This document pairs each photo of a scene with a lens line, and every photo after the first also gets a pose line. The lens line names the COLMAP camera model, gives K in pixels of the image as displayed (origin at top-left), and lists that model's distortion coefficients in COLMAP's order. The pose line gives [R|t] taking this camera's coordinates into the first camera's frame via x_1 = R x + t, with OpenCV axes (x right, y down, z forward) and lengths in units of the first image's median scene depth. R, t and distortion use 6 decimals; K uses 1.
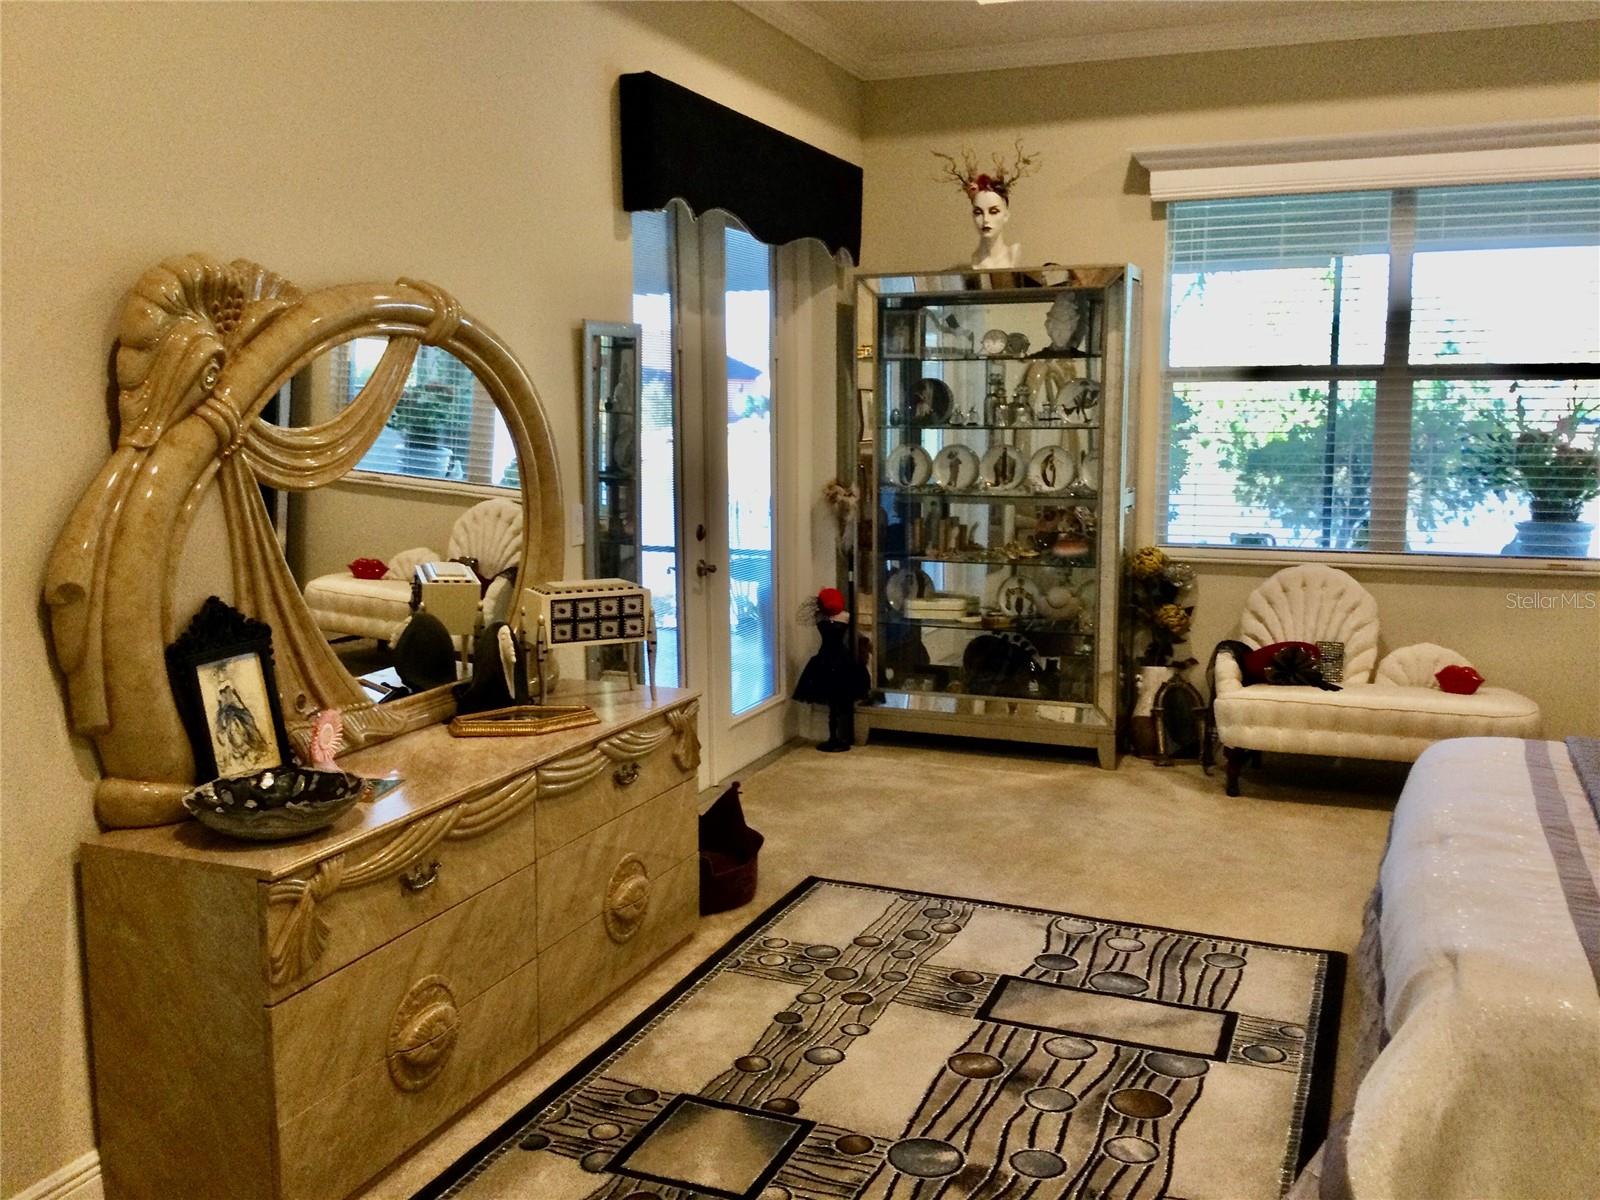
lens RADIAL K [[1422.9, 0, 800.0], [0, 1422.9, 600.0], [0, 0, 1]] dist [0.004377, -0.000012]
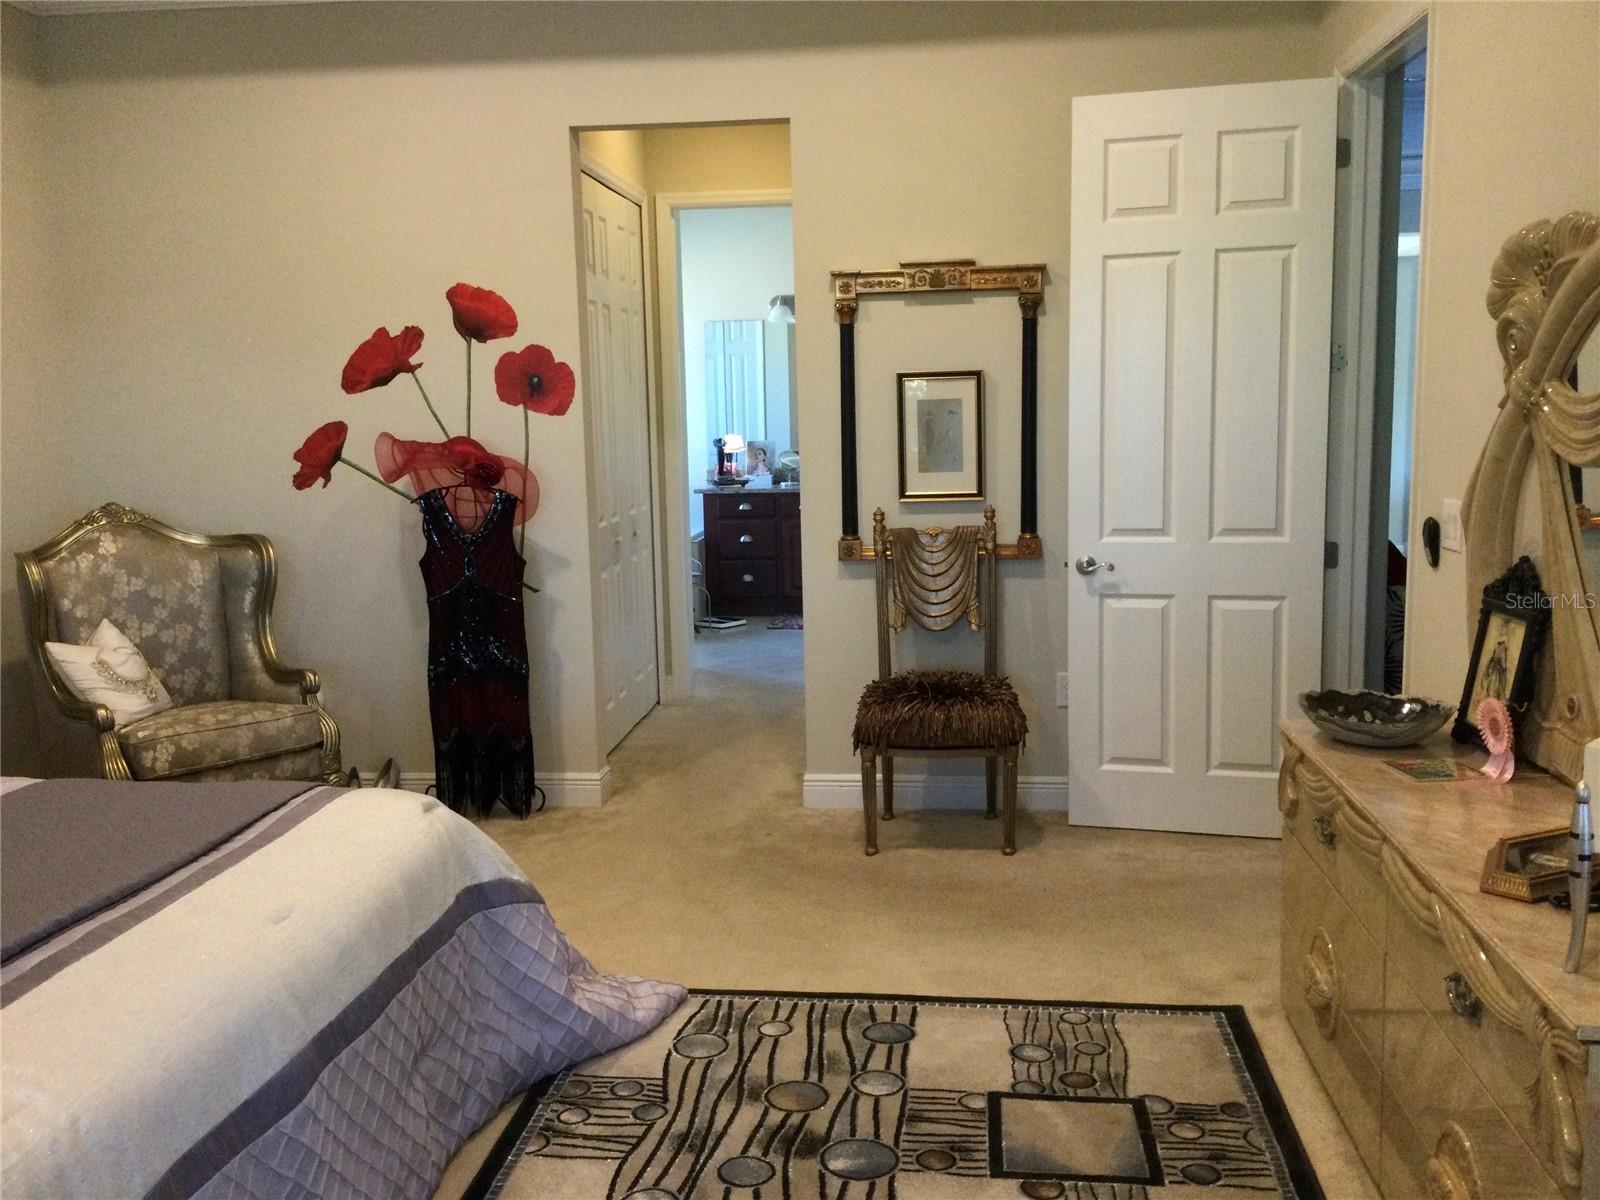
lens RADIAL K [[1422.9, 0, 800.0], [0, 1422.9, 600.0], [0, 0, 1]] dist [0.004377, -0.000012]
pose [[-0.960841, 0.059692, -0.270596, 0.319916], [-0.016419, 0.962542, 0.270633, -0.207646], [0.276614, 0.264479, -0.923870, 1.554512]]
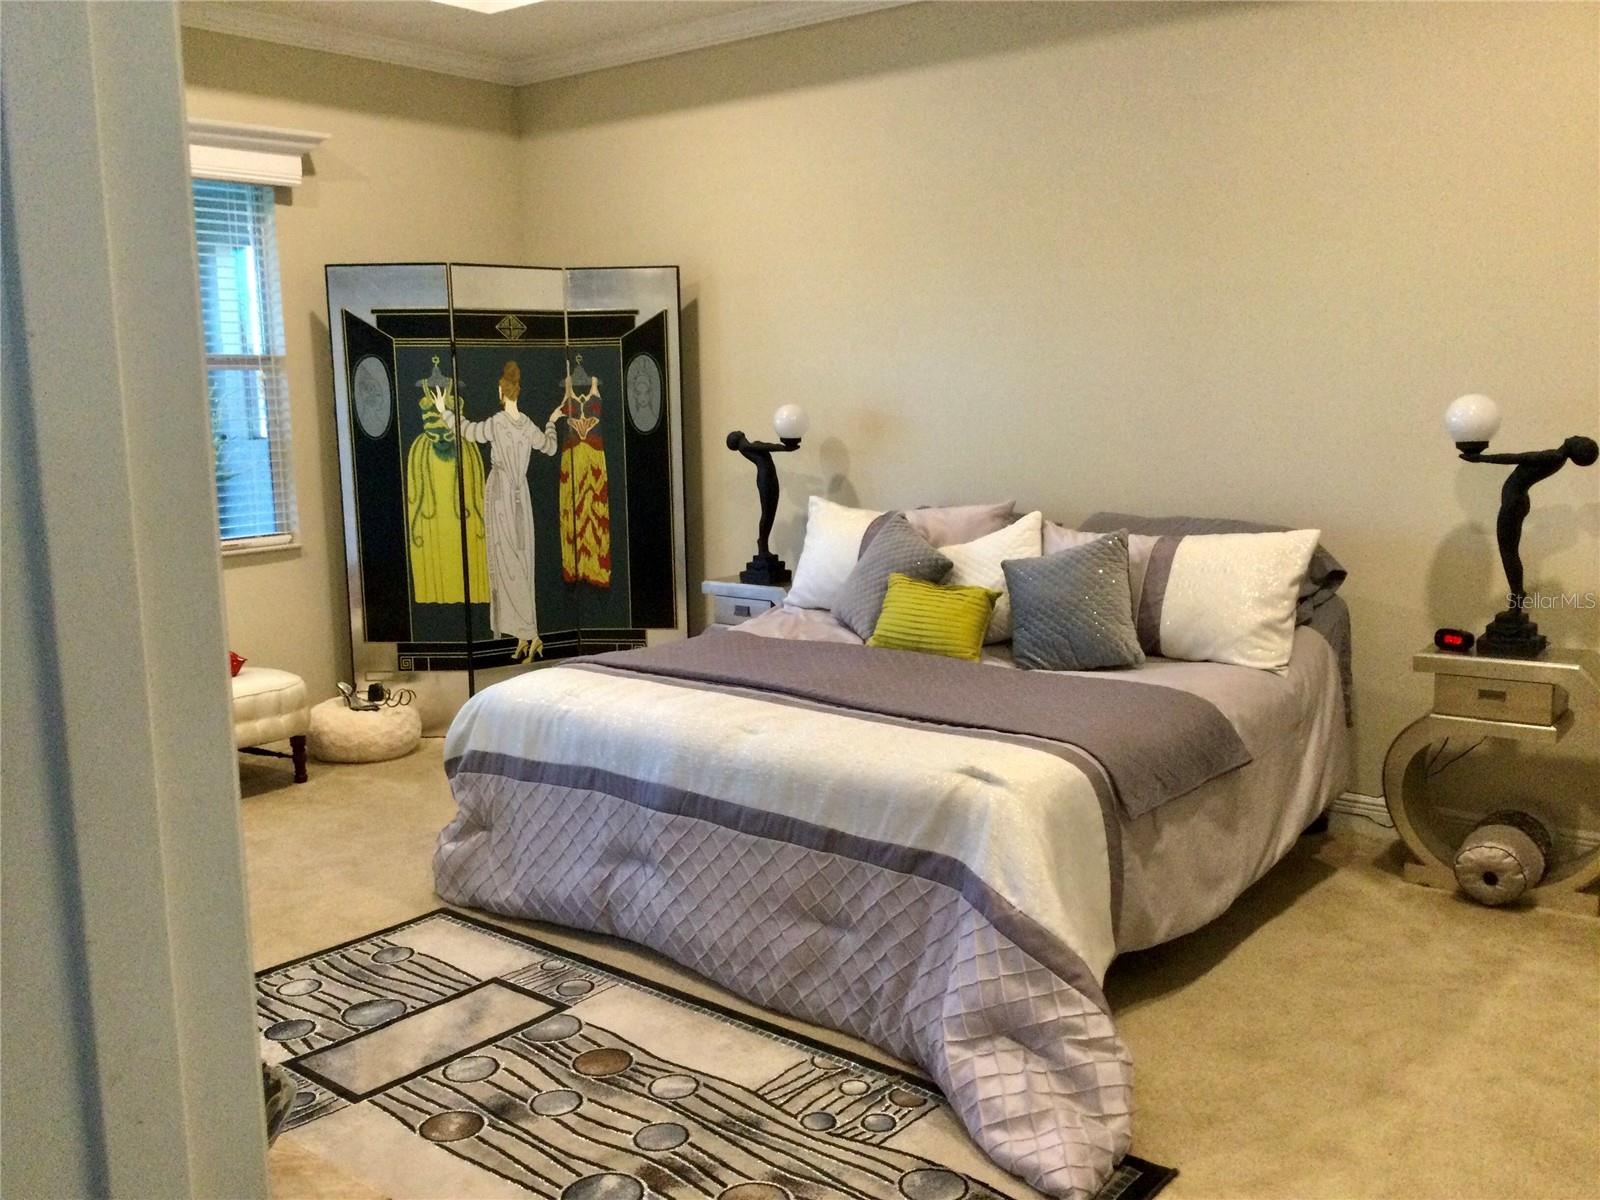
lens RADIAL K [[1422.9, 0, 800.0], [0, 1422.9, 600.0], [0, 0, 1]] dist [0.004377, -0.000012]
pose [[0.294821, -0.145817, 0.944361, -0.595642], [0.150138, 0.983082, 0.104924, -0.054573], [-0.943684, 0.110851, 0.311726, 0.479804]]
